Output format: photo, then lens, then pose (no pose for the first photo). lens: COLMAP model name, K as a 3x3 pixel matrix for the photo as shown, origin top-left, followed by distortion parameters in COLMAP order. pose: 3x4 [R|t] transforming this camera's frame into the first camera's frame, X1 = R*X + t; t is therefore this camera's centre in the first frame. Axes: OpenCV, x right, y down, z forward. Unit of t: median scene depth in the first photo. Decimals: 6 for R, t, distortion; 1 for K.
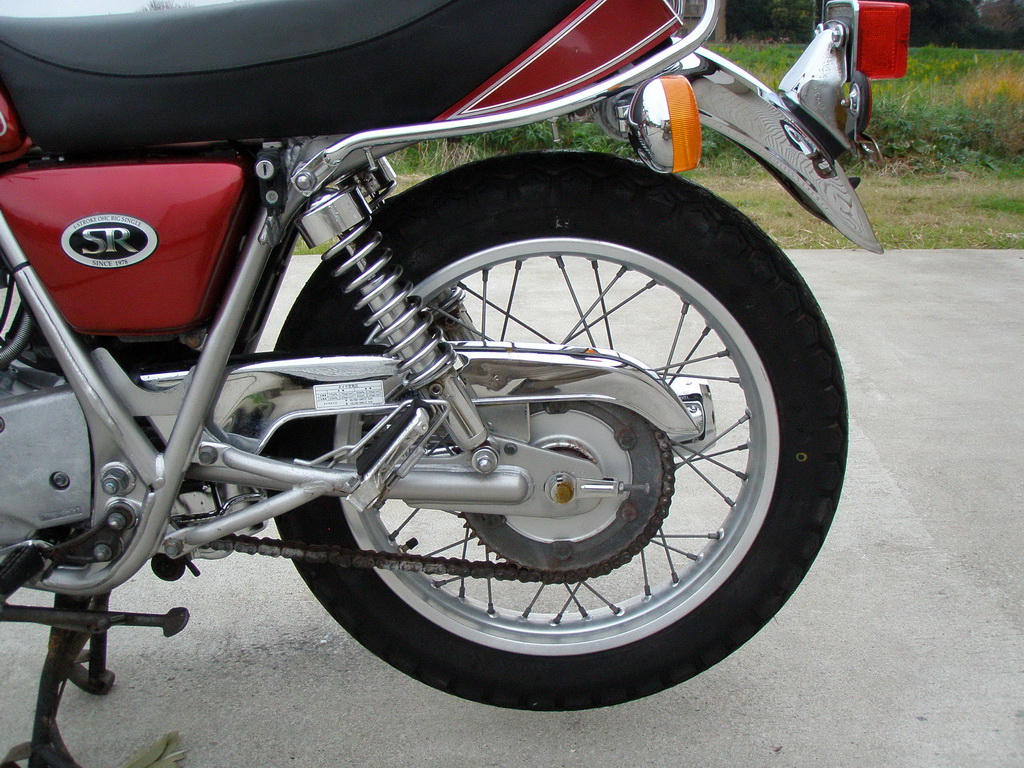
lens RADIAL K [[1143.7, 0, 507.4], [0, 1143.7, 398.4], [0, 0, 1]] dist [-0.213089, 0.212958]
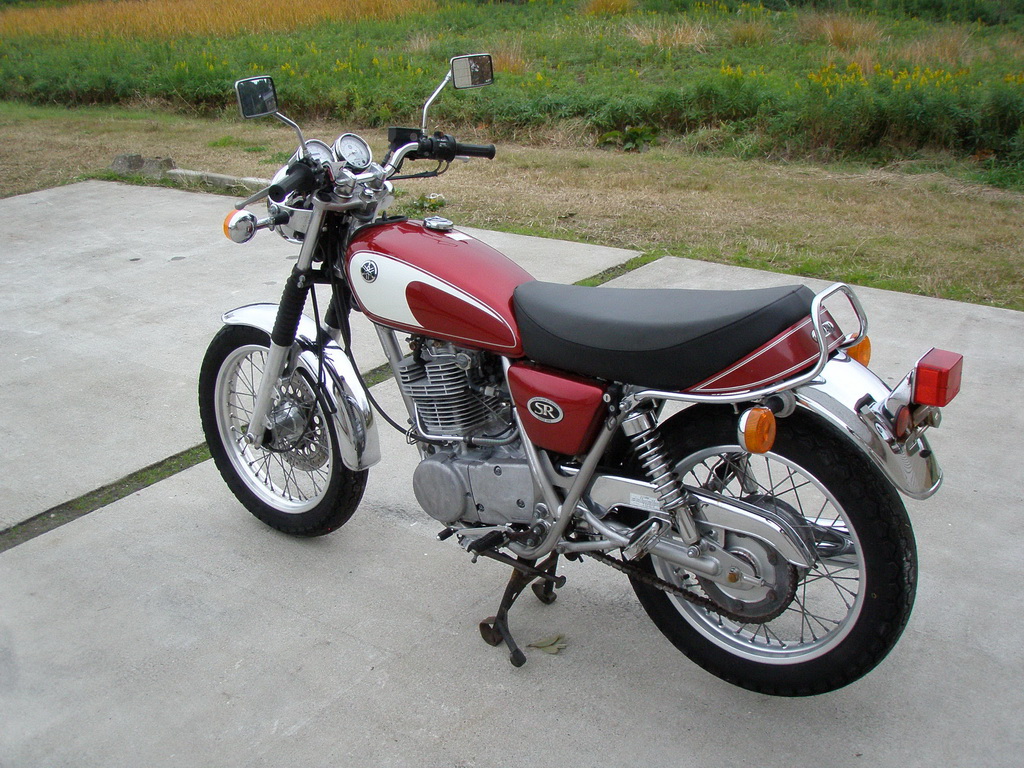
lens RADIAL K [[1143.7, 0, 507.4], [0, 1143.7, 398.4], [0, 0, 1]] dist [-0.213089, 0.212958]
pose [[0.797734, 0.209944, -0.565282, 0.725097], [-0.165567, 0.977666, 0.129452, -0.379520], [0.579834, -0.009676, 0.814677, -0.742354]]
